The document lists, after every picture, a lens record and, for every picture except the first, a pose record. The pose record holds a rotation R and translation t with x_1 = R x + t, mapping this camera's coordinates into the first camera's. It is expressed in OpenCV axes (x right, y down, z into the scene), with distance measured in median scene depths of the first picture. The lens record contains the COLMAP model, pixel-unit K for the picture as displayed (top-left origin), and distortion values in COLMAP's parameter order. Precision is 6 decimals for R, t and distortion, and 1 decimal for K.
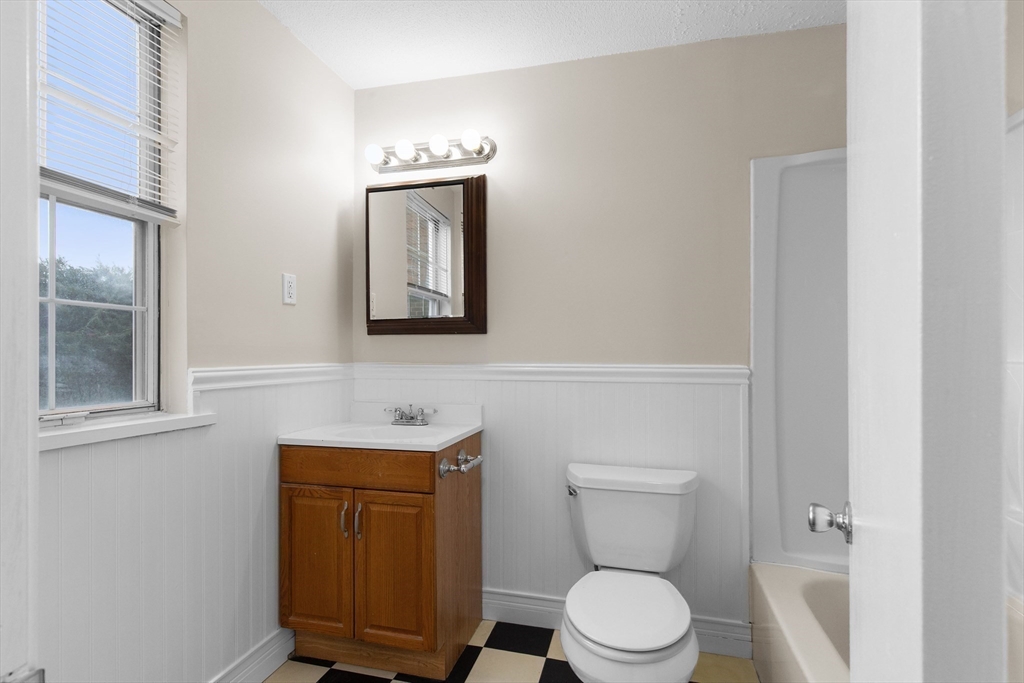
lens RADIAL K [[473.2, 0, 516.2], [0, 473.2, 346.7], [0, 0, 1]] dist [0.010412, -0.000220]
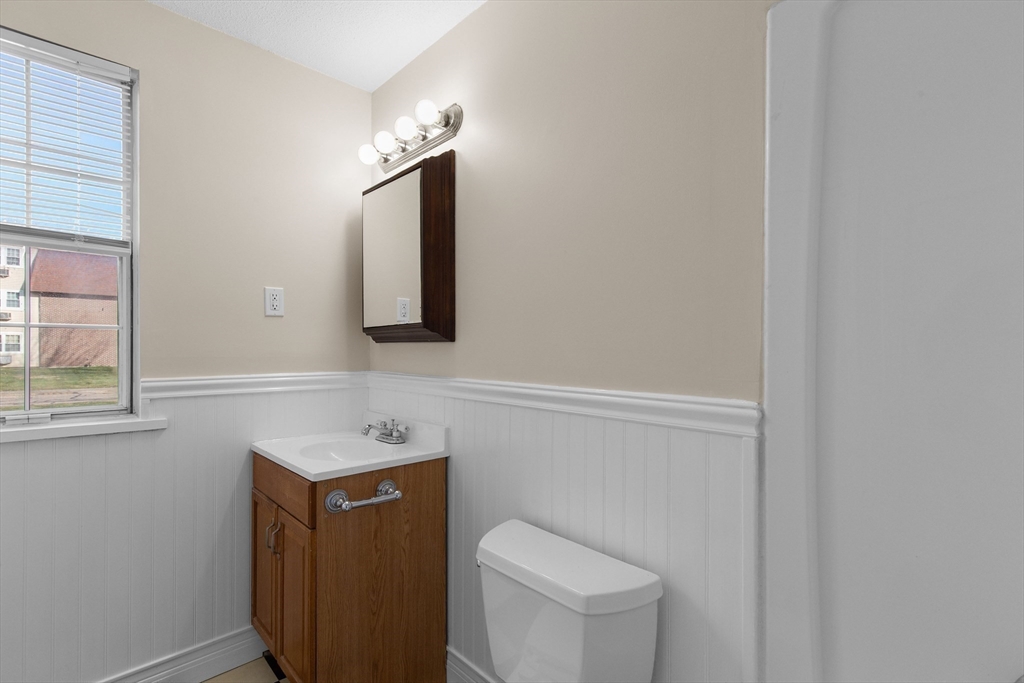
lens RADIAL K [[473.2, 0, 516.2], [0, 473.2, 346.7], [0, 0, 1]] dist [0.010412, -0.000220]
pose [[0.848091, -0.000168, -0.529850, 0.537745], [0.004075, 0.999972, 0.006206, -0.026913], [0.529834, -0.007423, 0.848069, 0.403433]]
